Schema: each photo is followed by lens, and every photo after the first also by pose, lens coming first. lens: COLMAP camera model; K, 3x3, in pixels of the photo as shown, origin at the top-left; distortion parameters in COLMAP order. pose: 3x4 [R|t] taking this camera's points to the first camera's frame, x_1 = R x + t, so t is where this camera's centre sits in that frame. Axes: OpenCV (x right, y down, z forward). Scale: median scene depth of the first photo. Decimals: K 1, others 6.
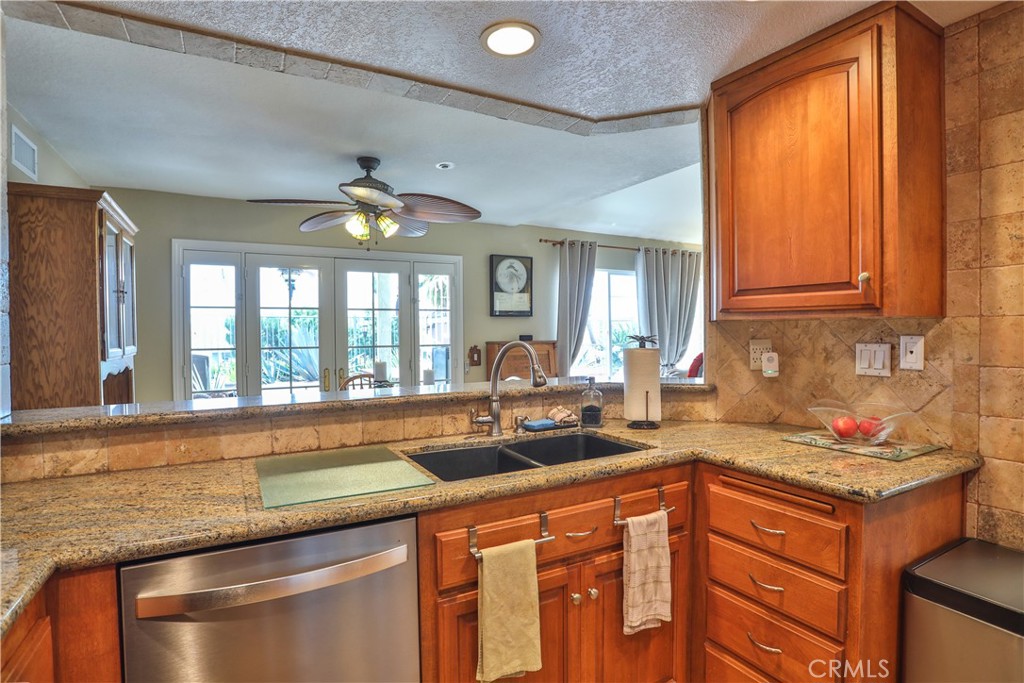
lens RADIAL K [[524.1, 0, 509.8], [0, 524.1, 338.1], [0, 0, 1]] dist [-0.072781, 0.028304]
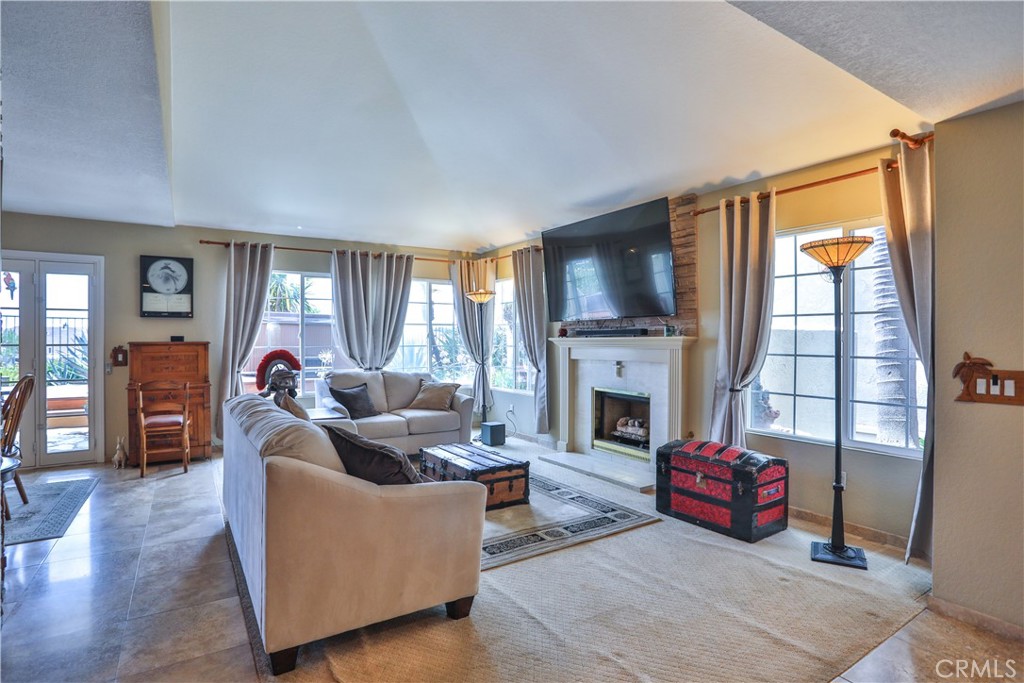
lens RADIAL K [[524.1, 0, 509.8], [0, 524.1, 338.1], [0, 0, 1]] dist [-0.072781, 0.028304]
pose [[0.998484, 0.008113, 0.054438, 0.659069], [-0.007306, 0.999861, -0.015007, 0.008718], [-0.054552, 0.014587, 0.998404, -0.008333]]
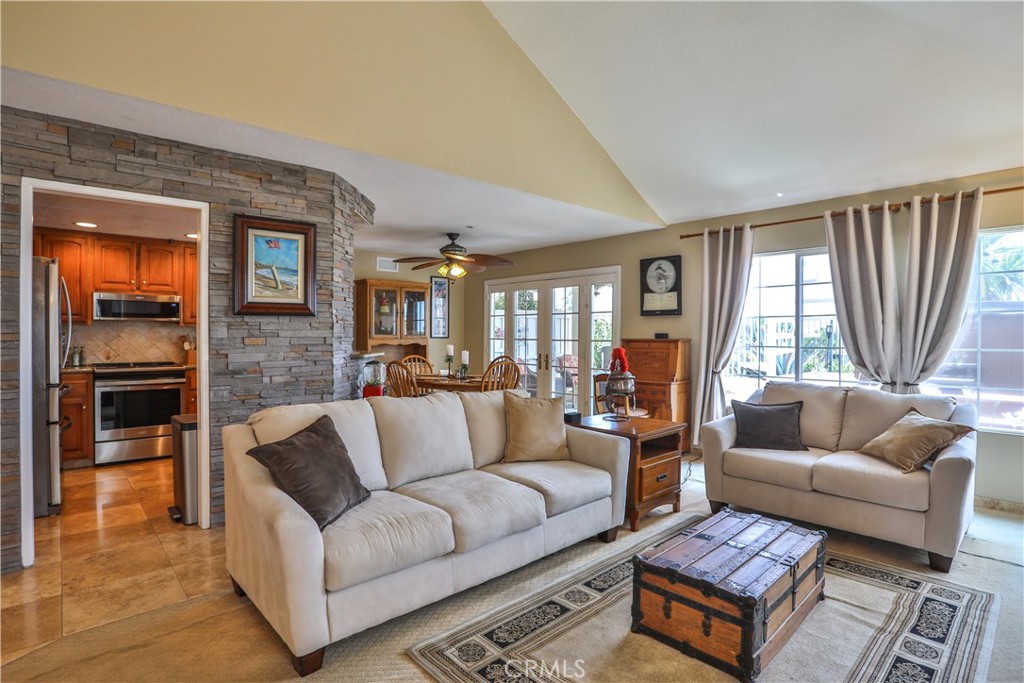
lens RADIAL K [[524.1, 0, 509.8], [0, 524.1, 338.1], [0, 0, 1]] dist [-0.072781, 0.028304]
pose [[0.228582, 0.013777, -0.973427, 1.030641], [-0.019037, 0.999772, 0.009679, -0.000753], [0.973339, 0.016319, 0.228792, 0.514199]]
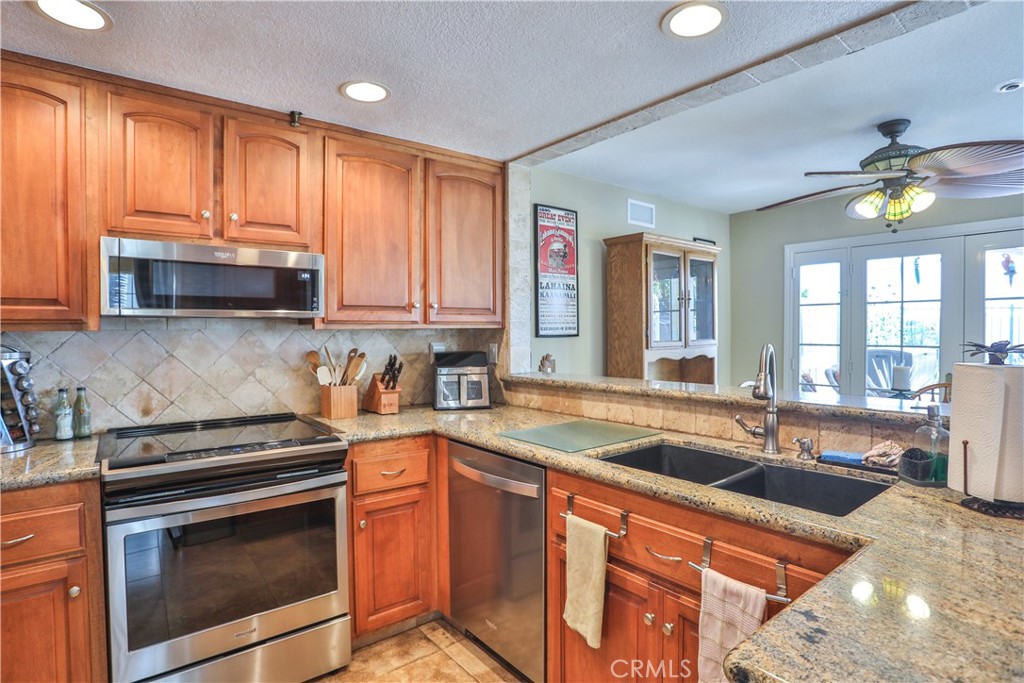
lens RADIAL K [[524.1, 0, 509.8], [0, 524.1, 338.1], [0, 0, 1]] dist [-0.072781, 0.028304]
pose [[0.171912, 0.021407, -0.984880, 0.282052], [-0.009768, 0.999752, 0.020025, -0.005847], [0.985064, 0.006177, 0.172079, 0.166968]]
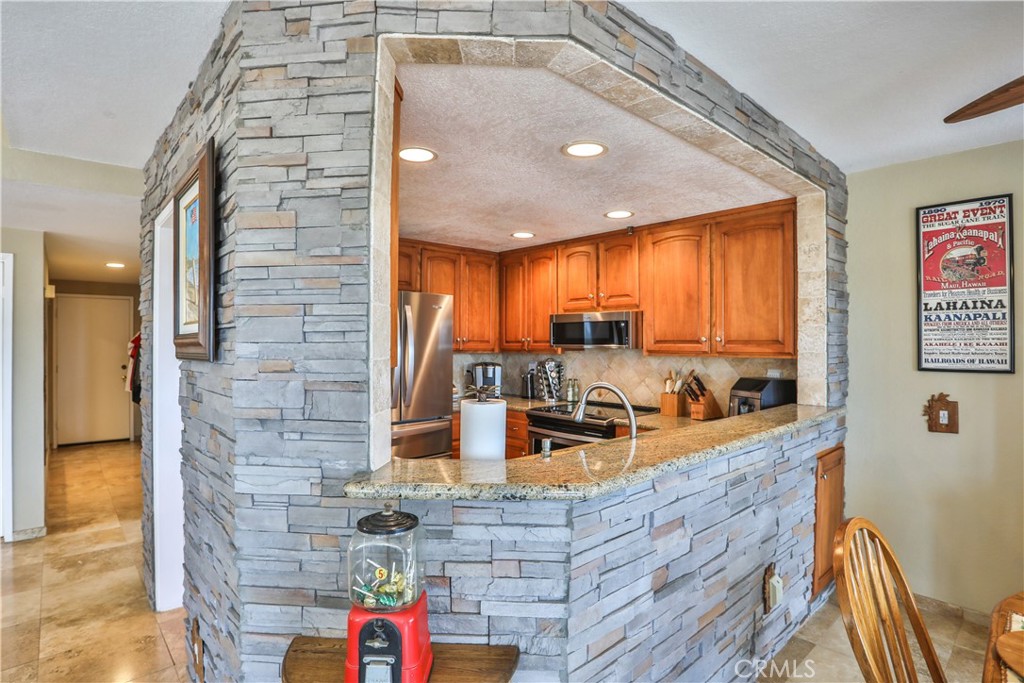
lens RADIAL K [[524.1, 0, 509.8], [0, 524.1, 338.1], [0, 0, 1]] dist [-0.072781, 0.028304]
pose [[-0.968666, 0.006838, -0.248271, 0.171352], [0.004152, 0.999927, 0.011340, -0.036460], [0.248331, 0.009954, -0.968624, 0.735827]]
